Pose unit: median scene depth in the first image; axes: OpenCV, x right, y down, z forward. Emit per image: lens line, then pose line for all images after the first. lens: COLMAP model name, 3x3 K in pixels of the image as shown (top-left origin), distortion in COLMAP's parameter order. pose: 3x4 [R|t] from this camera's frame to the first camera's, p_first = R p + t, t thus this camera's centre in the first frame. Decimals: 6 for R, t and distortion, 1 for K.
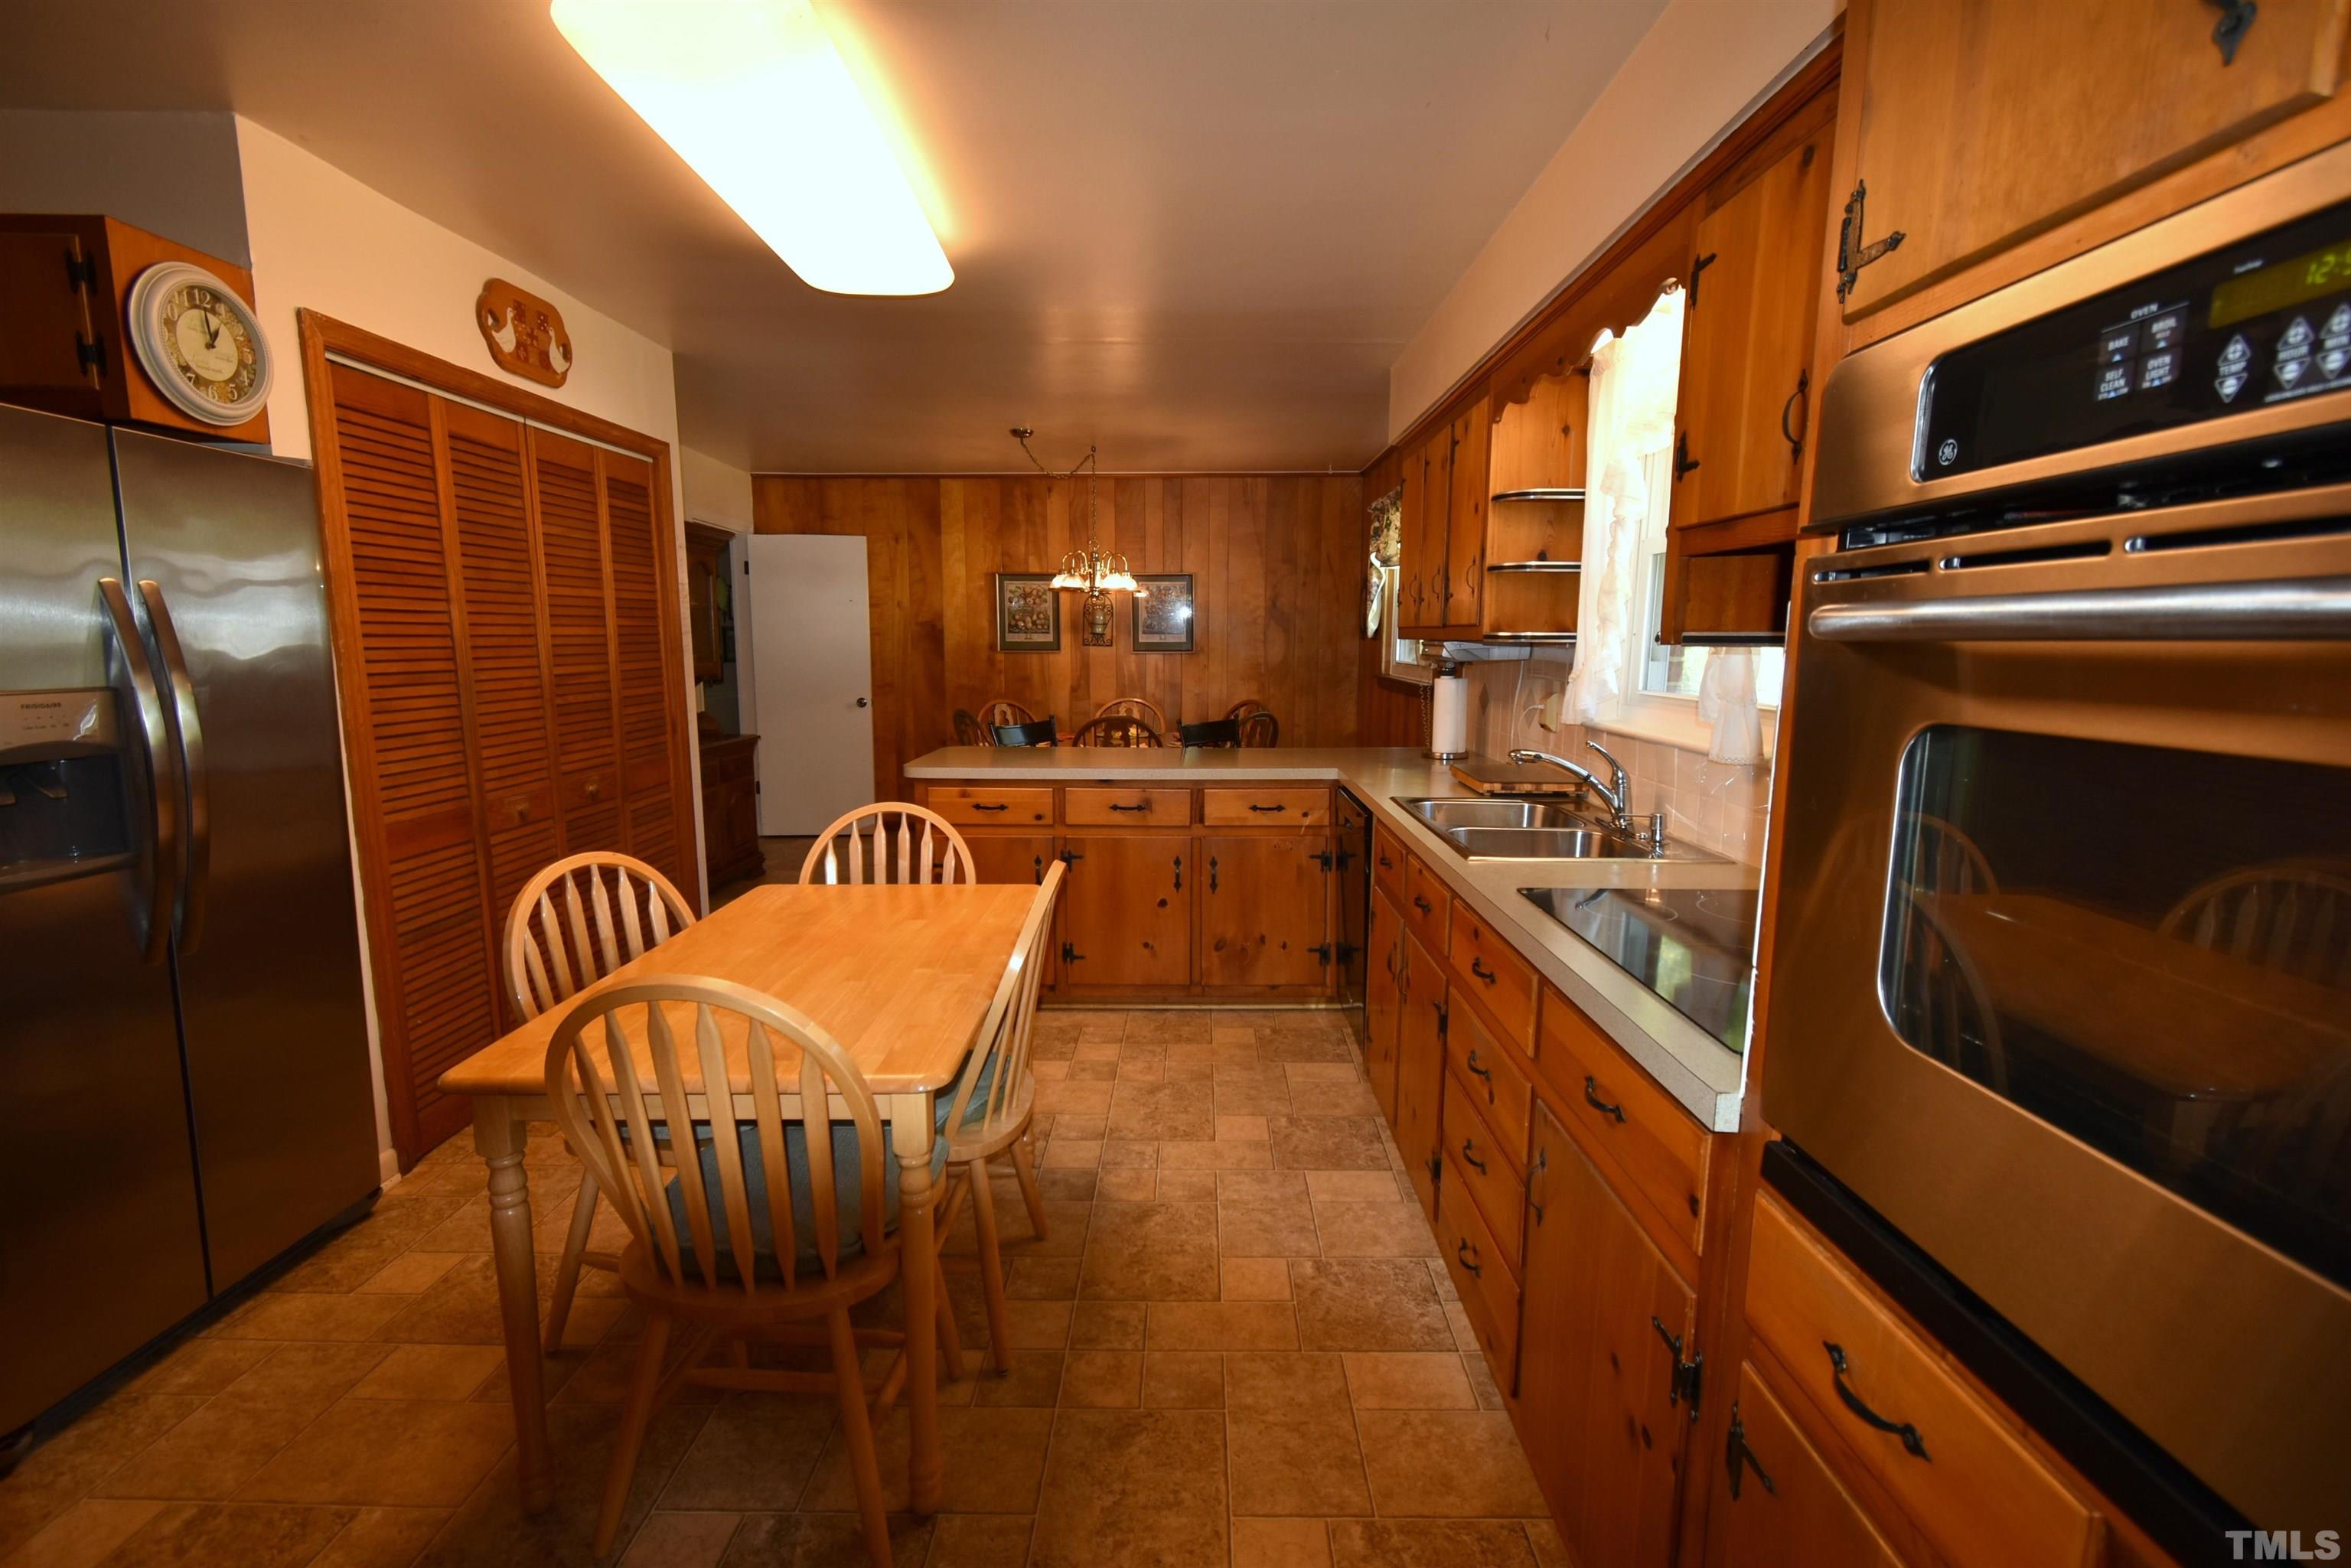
lens RADIAL K [[1035.0, 0, 1187.8], [0, 1035.0, 787.9], [0, 0, 1]] dist [0.008416, -0.003900]
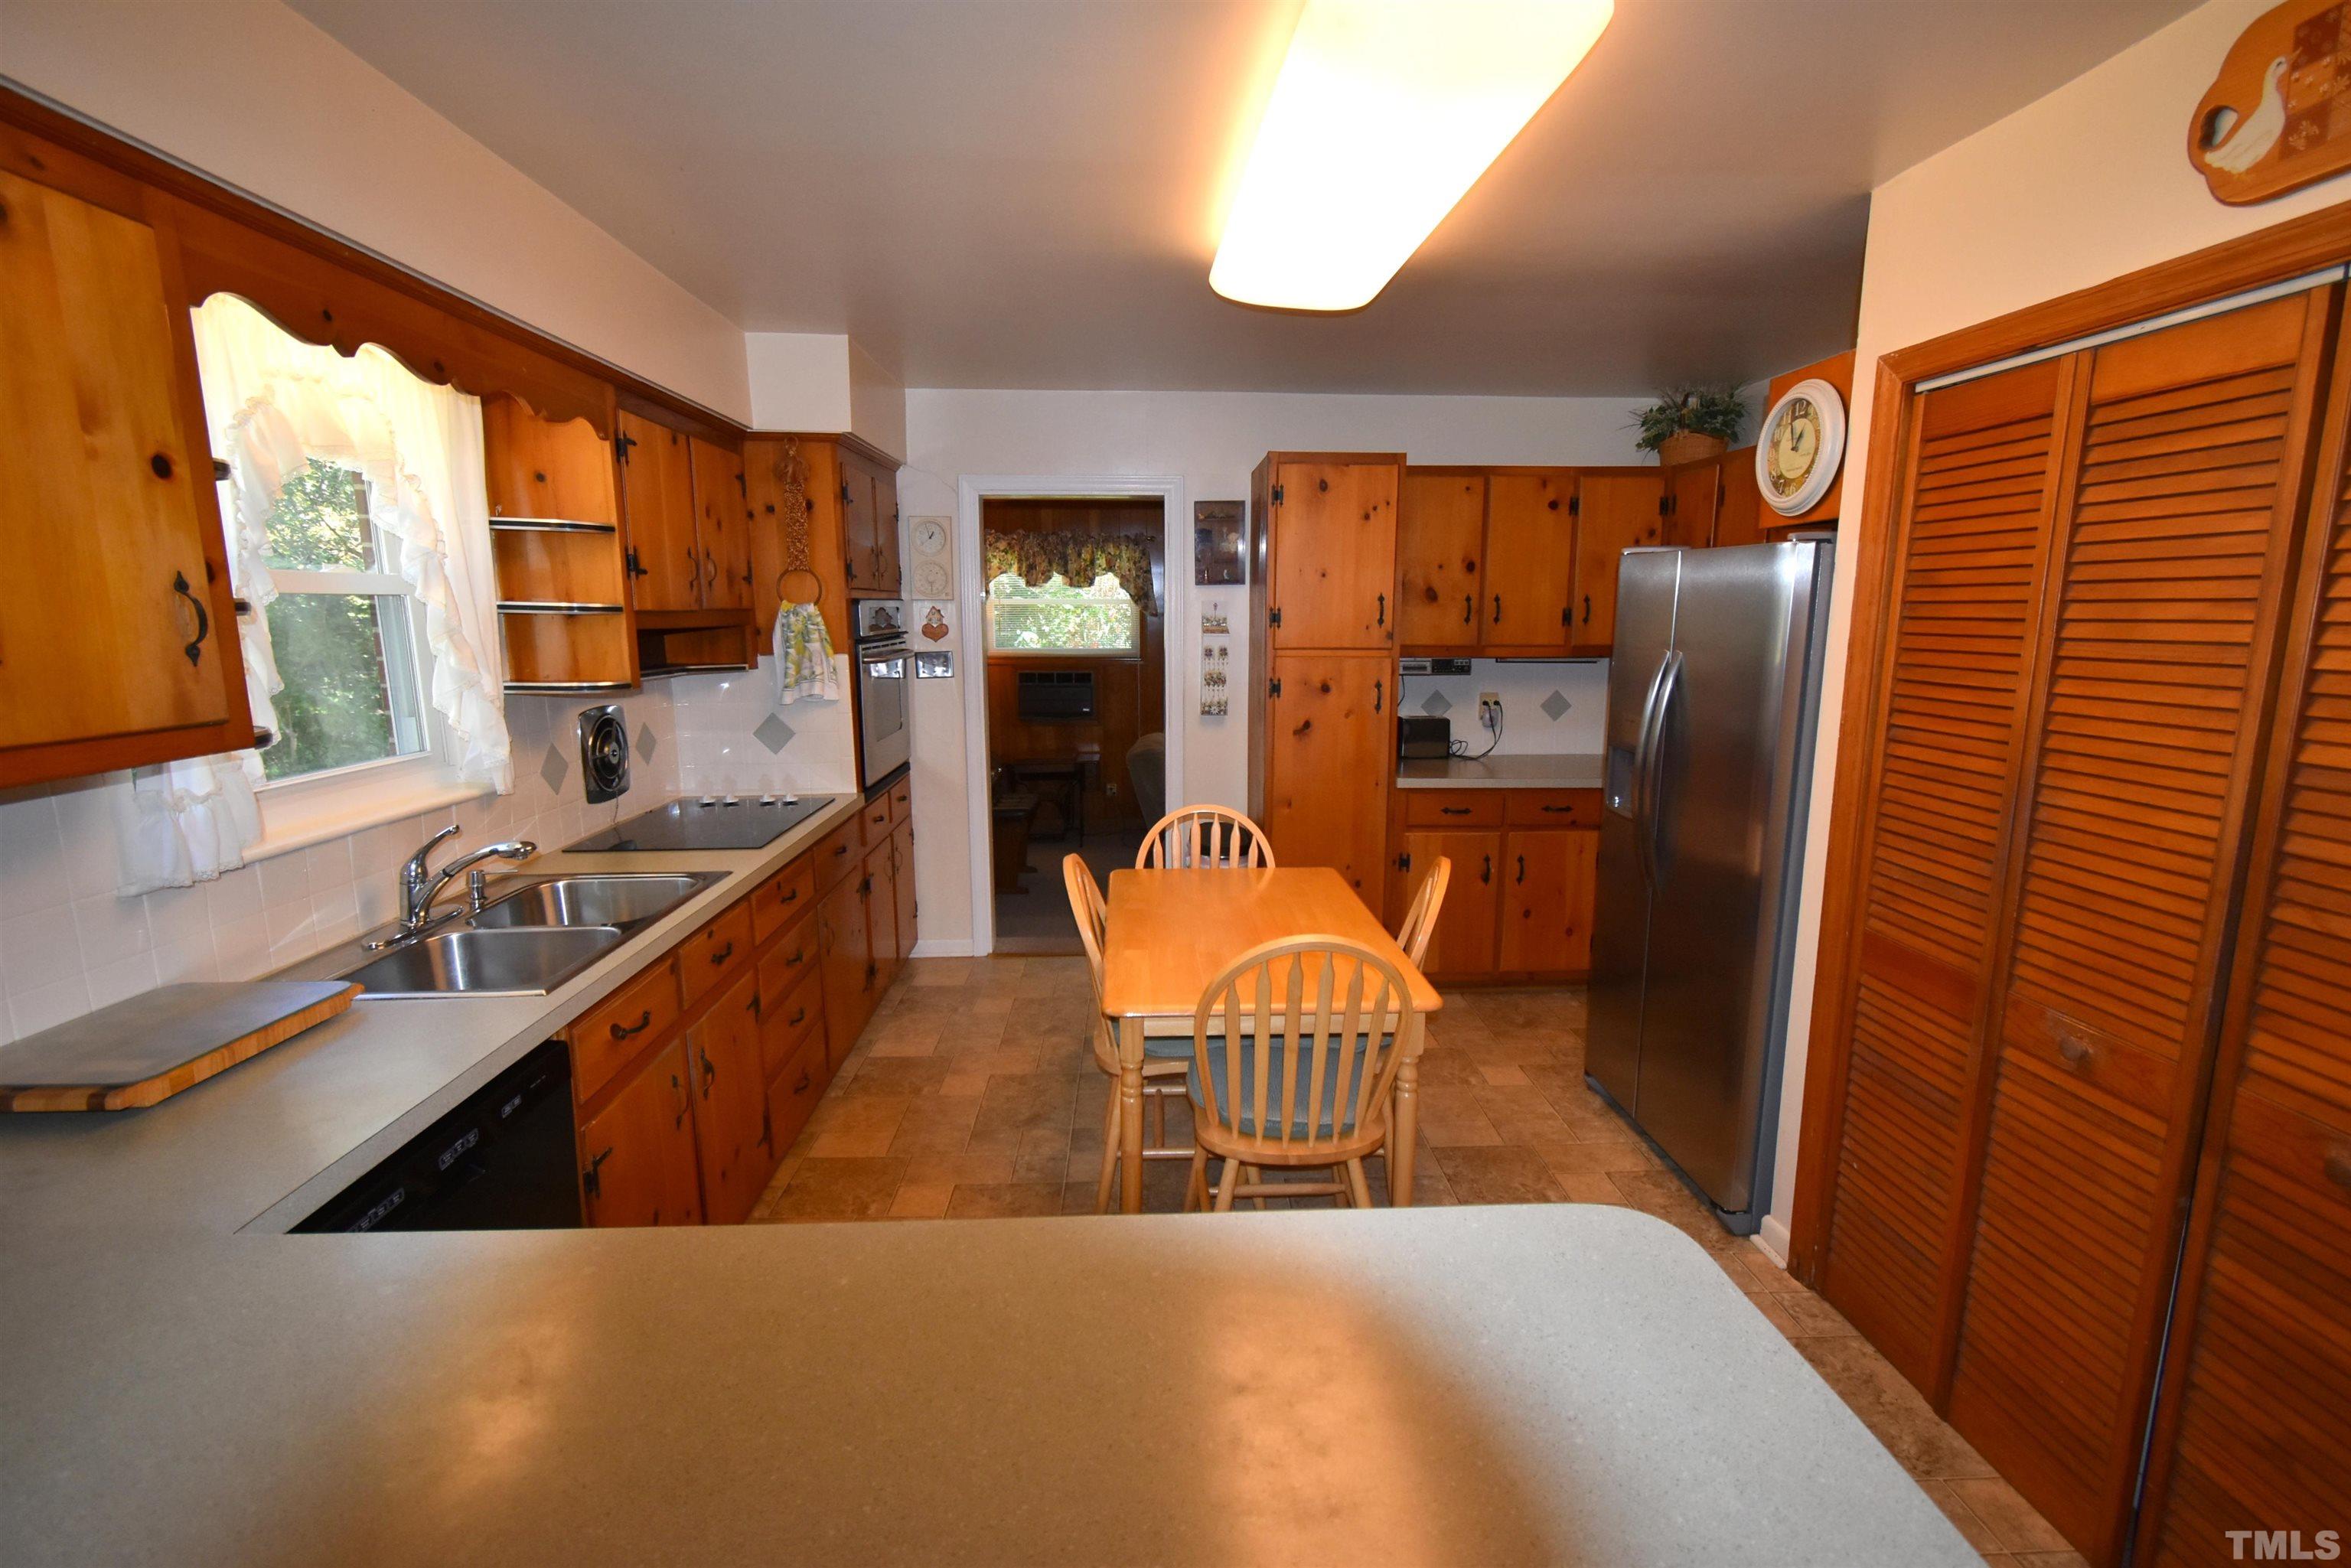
lens RADIAL K [[1035.0, 0, 1187.8], [0, 1035.0, 787.9], [0, 0, 1]] dist [0.008416, -0.003900]
pose [[-0.998603, 0.000241, -0.052839, -0.117130], [-0.016279, 0.949944, 0.311994, -0.240519], [0.050269, 0.312419, -0.948613, 1.262980]]
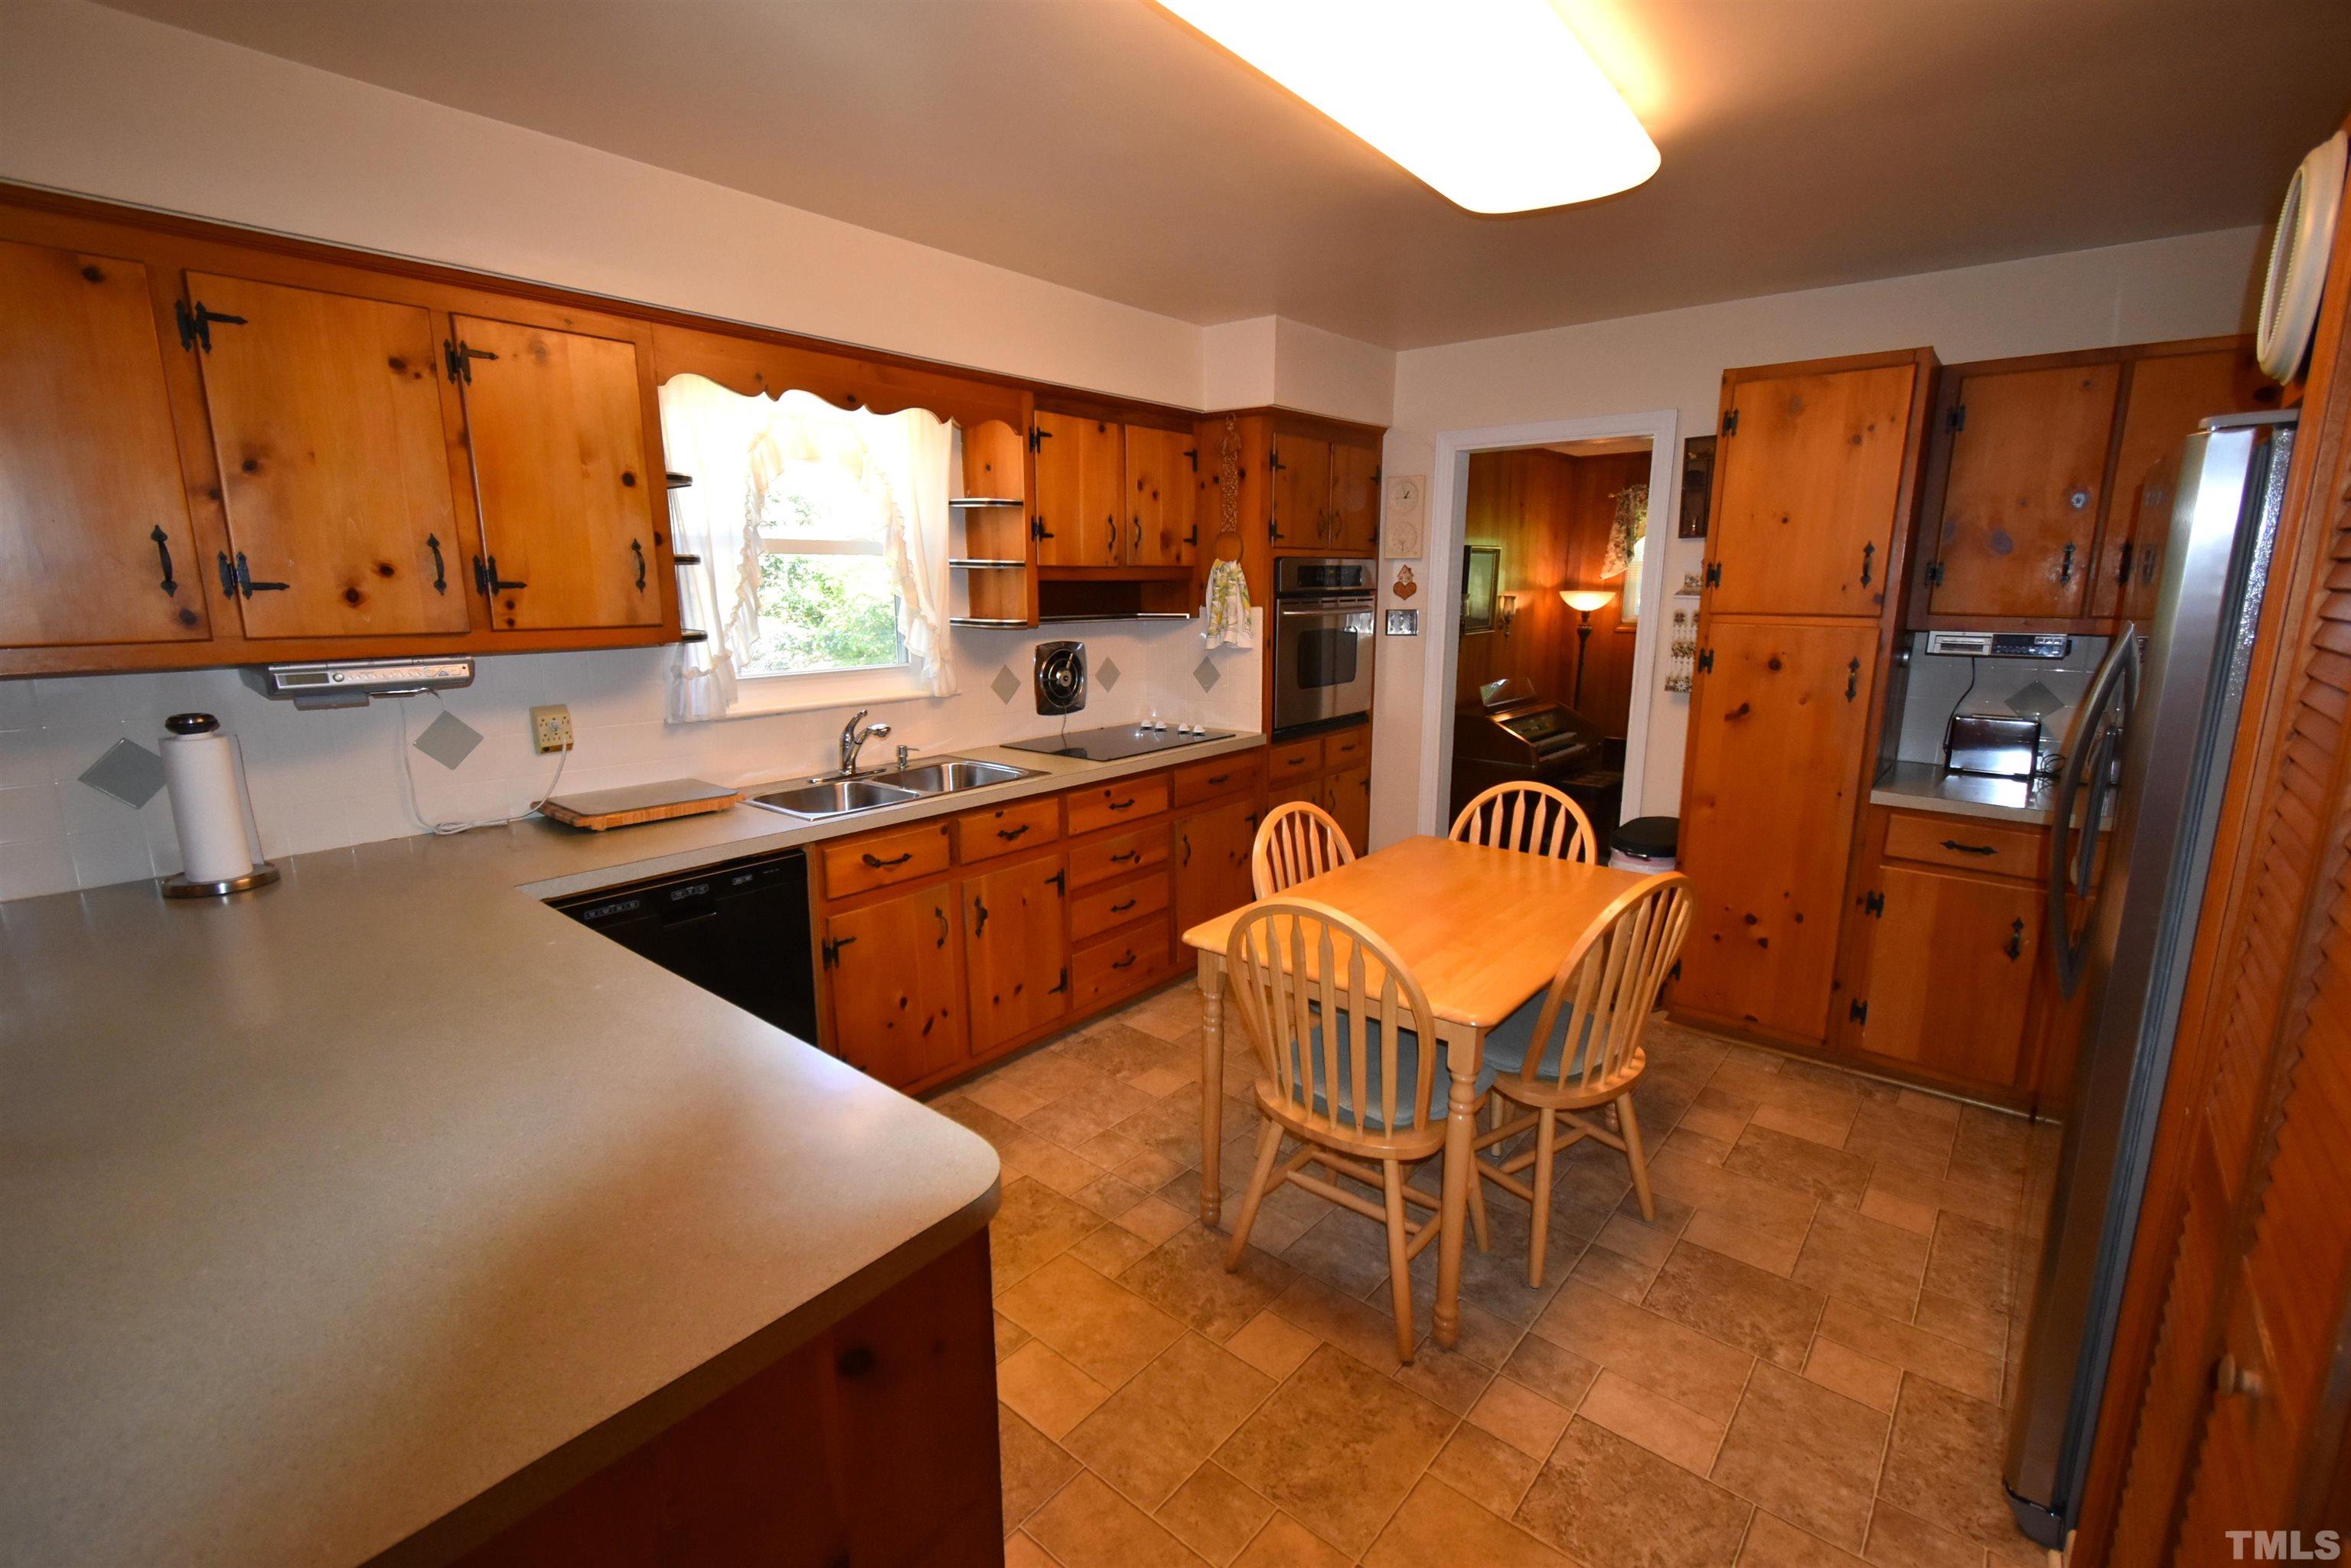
lens RADIAL K [[1035.0, 0, 1187.8], [0, 1035.0, 787.9], [0, 0, 1]] dist [0.008416, -0.003900]
pose [[-0.770270, -0.137667, 0.622682, -0.494955], [0.085585, 0.945273, 0.314857, -0.219541], [-0.631949, 0.295817, -0.716333, 1.162773]]
